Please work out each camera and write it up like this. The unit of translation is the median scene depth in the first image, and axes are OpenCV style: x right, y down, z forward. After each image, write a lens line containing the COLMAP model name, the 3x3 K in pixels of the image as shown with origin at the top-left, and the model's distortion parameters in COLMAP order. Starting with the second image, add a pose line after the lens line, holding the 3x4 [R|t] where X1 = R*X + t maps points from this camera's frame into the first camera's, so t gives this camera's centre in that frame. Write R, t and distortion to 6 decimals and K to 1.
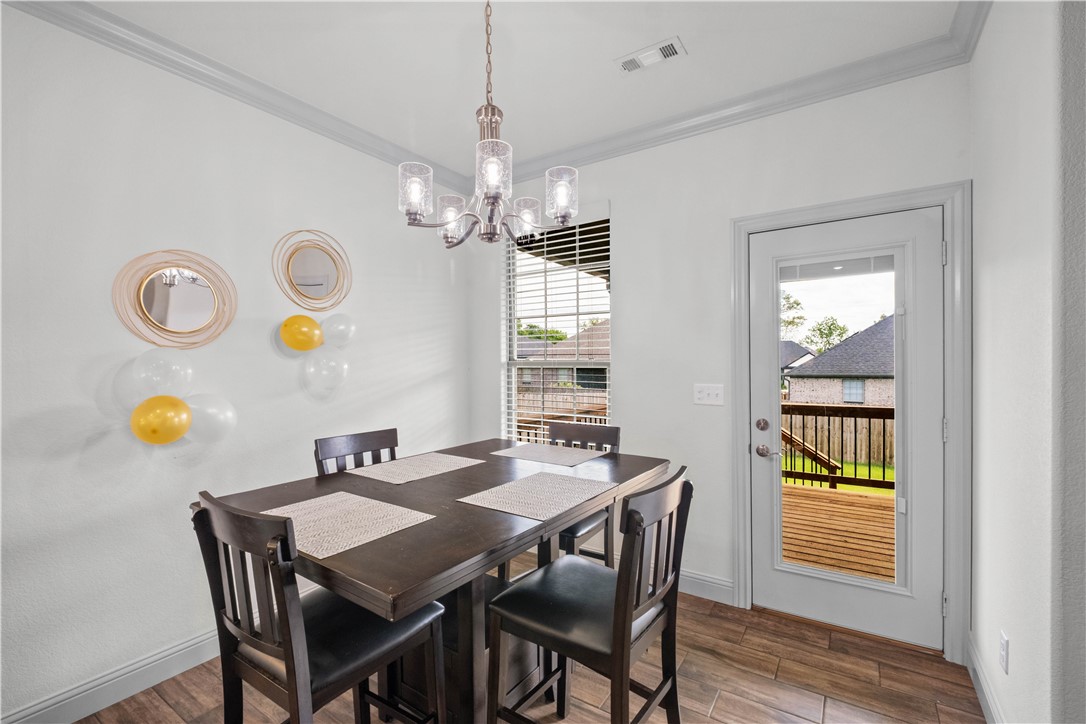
lens RADIAL K [[472.8, 0, 539.4], [0, 472.8, 369.7], [0, 0, 1]] dist [-0.000515, -0.004724]
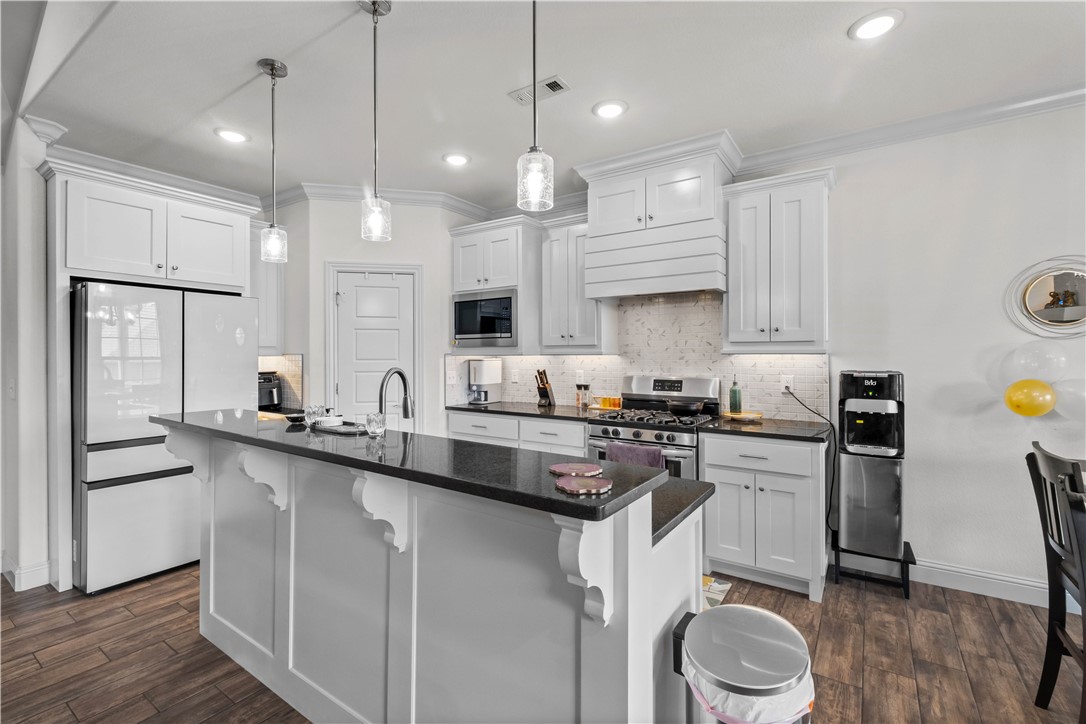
lens RADIAL K [[472.8, 0, 543.5], [0, 472.8, 355.4], [0, 0, 1]] dist [-0.000515, -0.004724]
pose [[-0.000741, 0.007958, -0.999968, 0.369205], [-0.009159, 0.999926, 0.007965, -0.003364], [0.999958, 0.009164, -0.000668, -0.259270]]
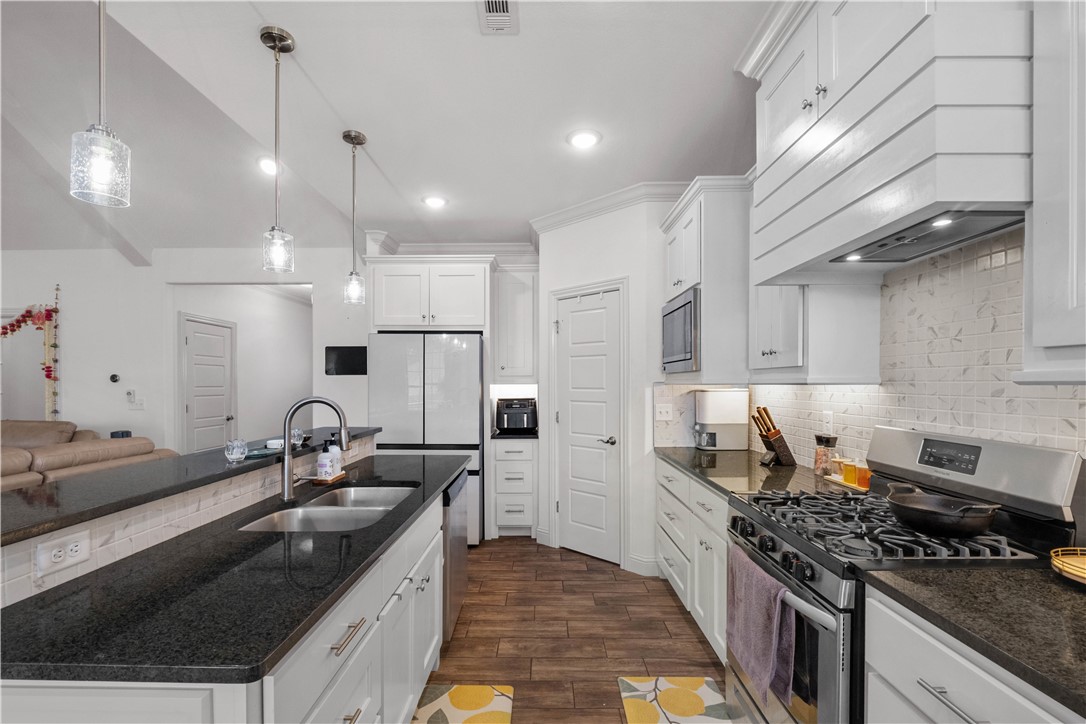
lens RADIAL K [[472.8, 0, 545.7], [0, 472.8, 388.9], [0, 0, 1]] dist [-0.000515, -0.004724]
pose [[-0.831137, 0.012553, -0.555927, -0.298493], [-0.001312, 0.999698, 0.024536, -0.006109], [0.556067, 0.021122, -0.830869, 0.351137]]
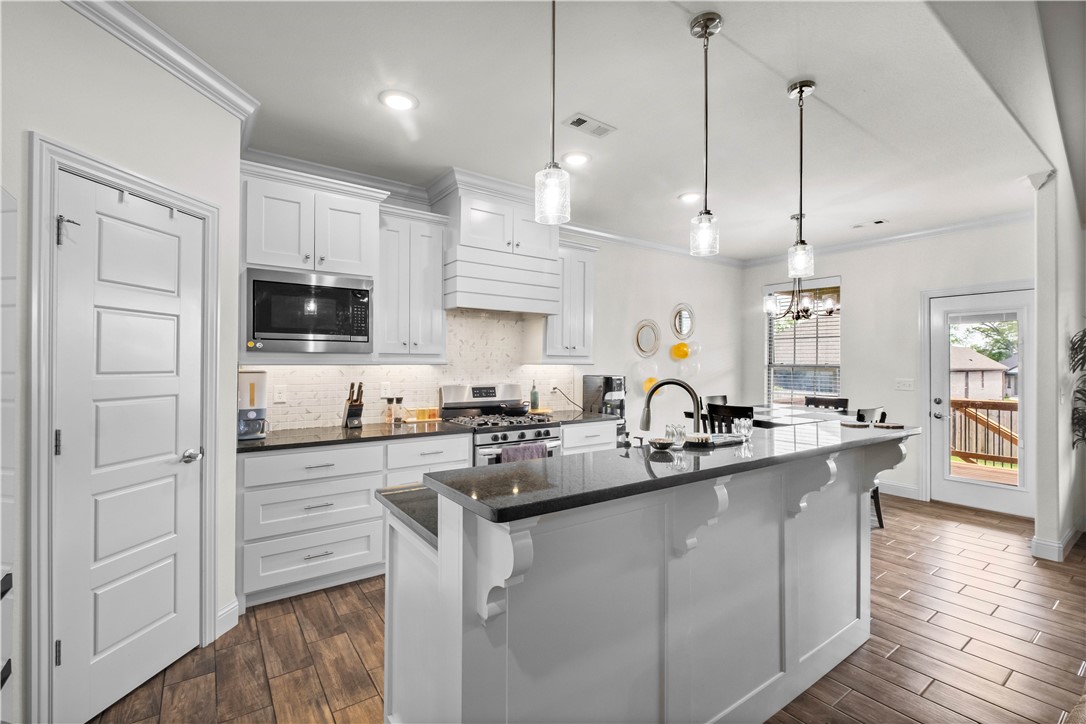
lens RADIAL K [[472.8, 0, 536.9], [0, 472.8, 362.8], [0, 0, 1]] dist [-0.000515, -0.004724]
pose [[0.932438, 0.011813, -0.361138, -0.339265], [-0.015917, 0.999838, -0.008390, 0.007401], [0.360980, 0.013572, 0.932475, -1.338691]]
